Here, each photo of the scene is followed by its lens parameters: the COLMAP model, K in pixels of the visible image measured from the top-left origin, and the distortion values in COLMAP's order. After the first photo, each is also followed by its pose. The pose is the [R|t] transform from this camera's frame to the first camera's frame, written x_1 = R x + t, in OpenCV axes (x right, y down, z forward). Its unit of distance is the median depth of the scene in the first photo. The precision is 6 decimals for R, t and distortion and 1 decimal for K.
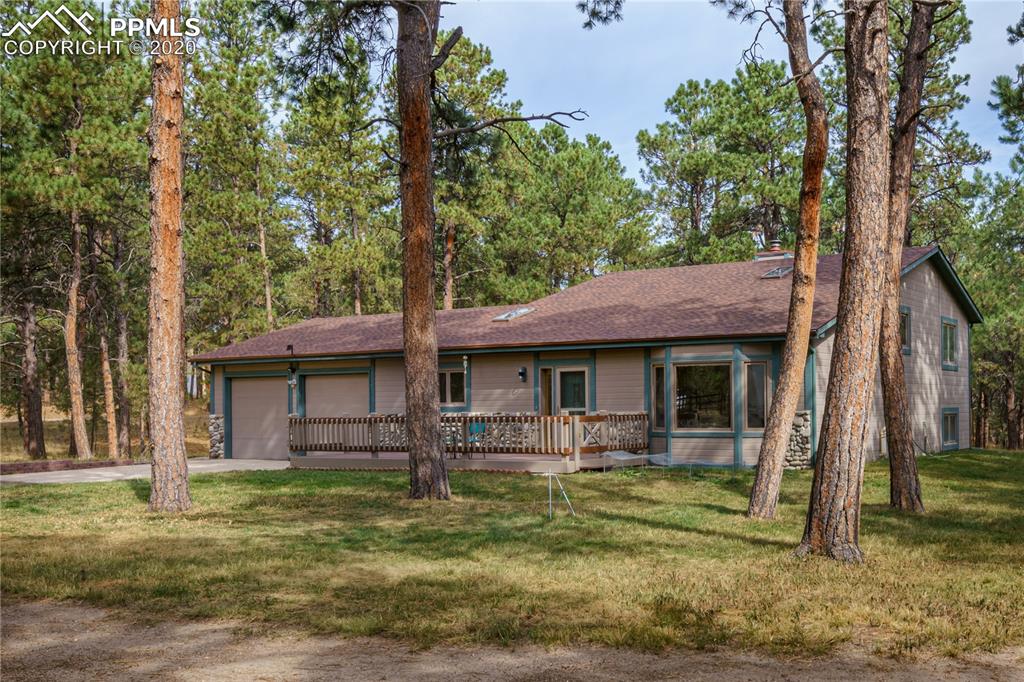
lens RADIAL K [[527.5, 0, 512.0], [0, 527.5, 341.0], [0, 0, 1]] dist [0.001940, 0.000114]
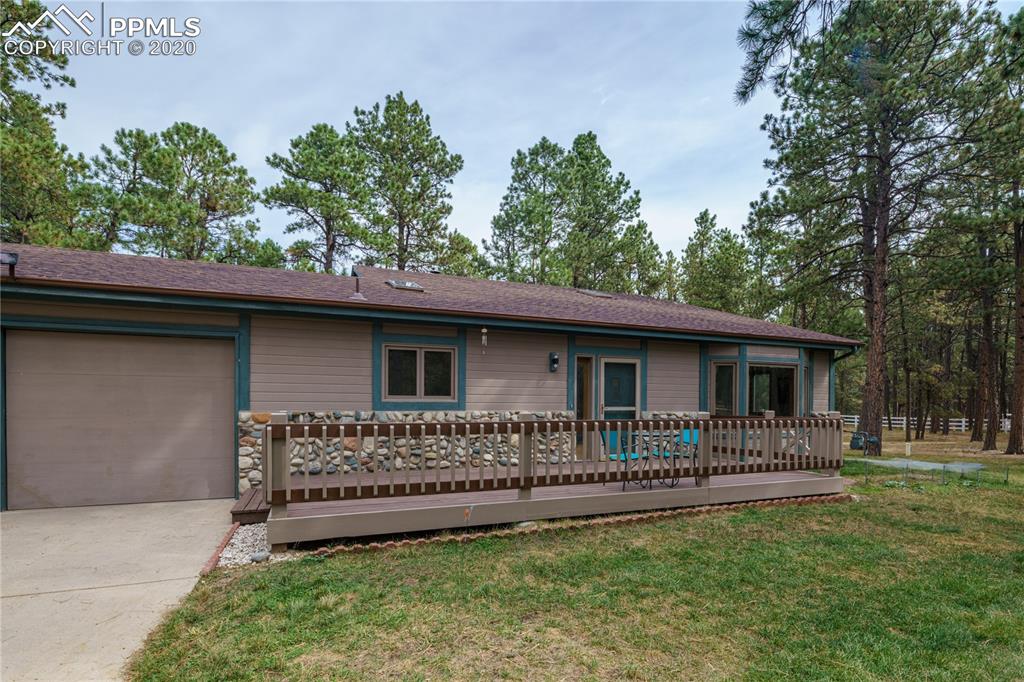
lens RADIAL K [[527.5, 0, 512.0], [0, 527.5, 341.0], [0, 0, 1]] dist [0.001940, 0.000114]
pose [[0.707455, 0.098499, 0.699861, -0.578341], [-0.101358, 0.994145, -0.037458, 0.072504], [-0.699453, -0.044437, 0.713296, 0.554721]]
